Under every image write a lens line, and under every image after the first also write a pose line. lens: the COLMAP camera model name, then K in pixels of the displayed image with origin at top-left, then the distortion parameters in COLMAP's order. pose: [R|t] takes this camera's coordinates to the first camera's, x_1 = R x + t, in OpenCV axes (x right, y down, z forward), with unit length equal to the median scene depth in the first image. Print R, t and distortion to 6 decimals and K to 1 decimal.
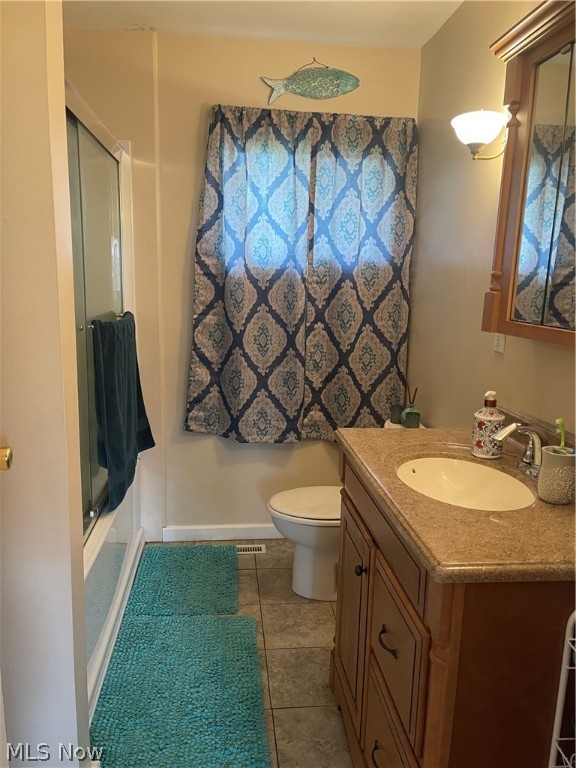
lens RADIAL K [[585.7, 0, 287.2], [0, 585.7, 385.3], [0, 0, 1]] dist [0.064151, -0.080644]
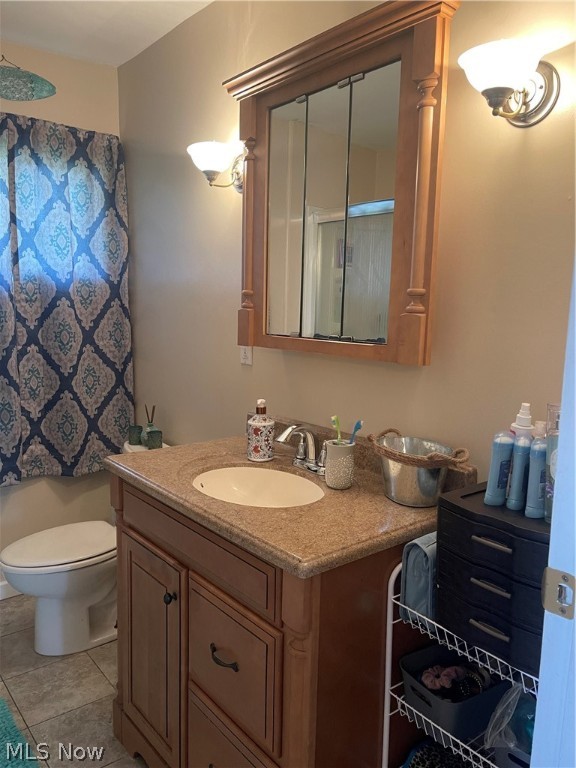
lens RADIAL K [[585.7, 0, 292.0], [0, 585.7, 380.9], [0, 0, 1]] dist [0.064151, -0.080644]
pose [[0.834251, -0.080695, 0.545448, -0.134085], [0.101625, 0.994788, -0.008261, -0.006336], [-0.541938, 0.062324, 0.838104, 0.041354]]
